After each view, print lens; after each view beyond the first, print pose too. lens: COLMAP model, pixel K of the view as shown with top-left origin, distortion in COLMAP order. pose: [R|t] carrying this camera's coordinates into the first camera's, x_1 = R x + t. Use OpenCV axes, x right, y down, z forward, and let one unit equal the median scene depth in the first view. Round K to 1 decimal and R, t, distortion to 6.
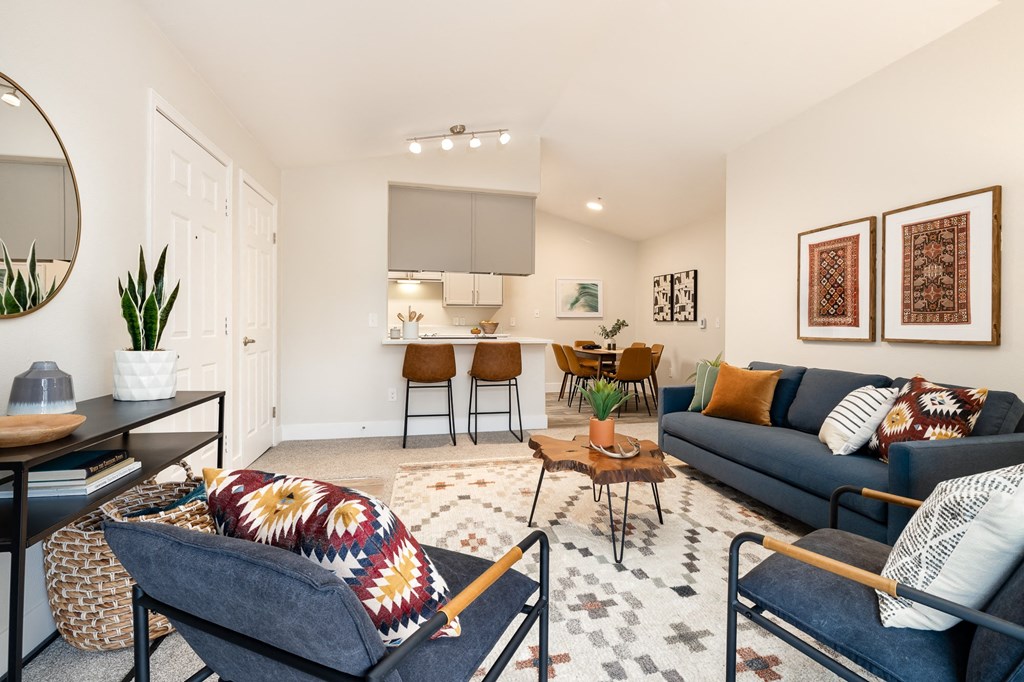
lens RADIAL K [[434.8, 0, 515.1], [0, 434.8, 326.4], [0, 0, 1]] dist [-0.002616, -0.000076]
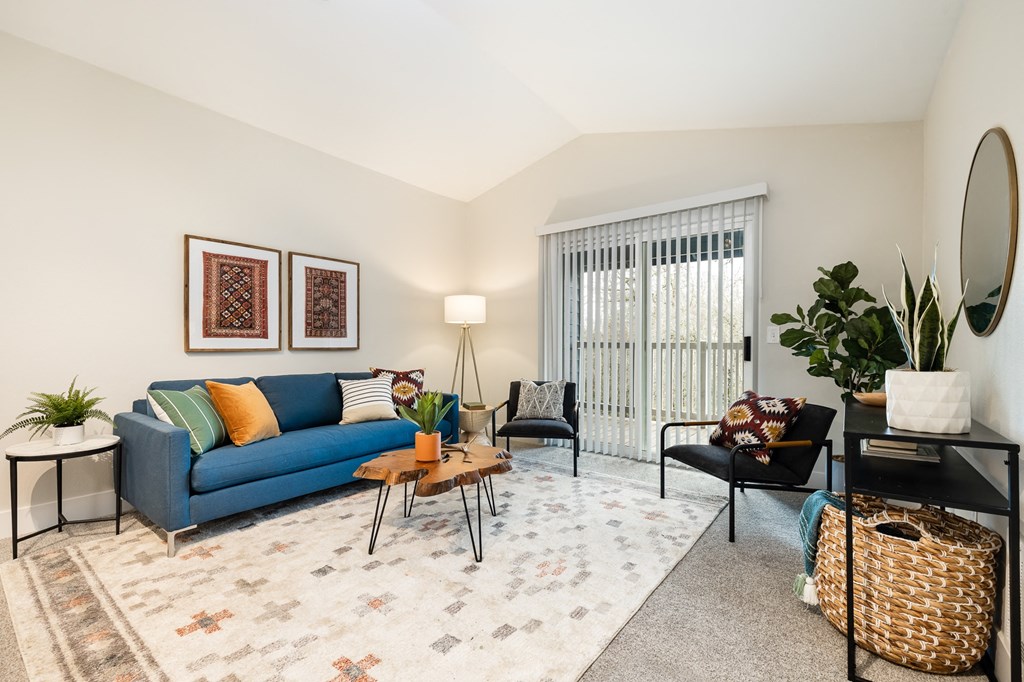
lens RADIAL K [[449.5, 0, 513.9], [0, 449.5, 346.1], [0, 0, 1]] dist [0.000490, 0.000001]
pose [[-0.629302, -0.002276, 0.777157, -0.648696], [-0.000017, 0.999996, 0.002914, 0.019857], [-0.777160, 0.001821, -0.629300, 1.373727]]
